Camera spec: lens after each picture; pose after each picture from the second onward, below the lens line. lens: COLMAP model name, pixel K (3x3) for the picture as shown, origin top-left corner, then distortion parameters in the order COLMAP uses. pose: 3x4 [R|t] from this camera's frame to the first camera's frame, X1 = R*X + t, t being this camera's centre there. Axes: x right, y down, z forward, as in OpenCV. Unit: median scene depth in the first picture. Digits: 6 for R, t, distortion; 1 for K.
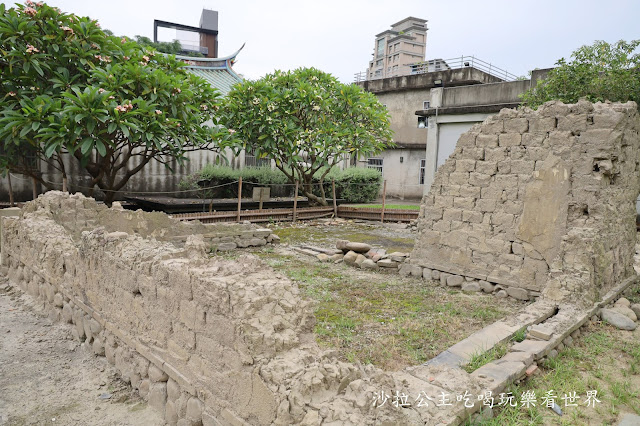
lens RADIAL K [[467.2, 0, 320.0], [0, 467.2, 213.0], [0, 0, 1]] dist [-0.002921, 0.003280]
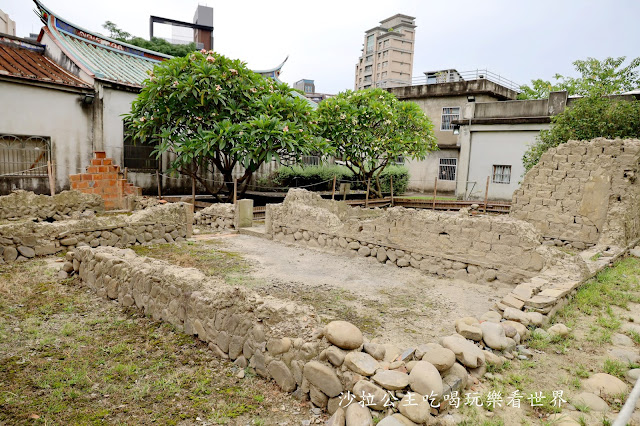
lens RADIAL K [[467.2, 0, 320.0], [0, 467.2, 213.0], [0, 0, 1]] dist [-0.002921, 0.003280]
pose [[0.999295, -0.004555, 0.037265, -0.195423], [0.004005, 0.999882, 0.014800, 0.006063], [-0.037328, -0.014641, 0.999196, -0.230010]]
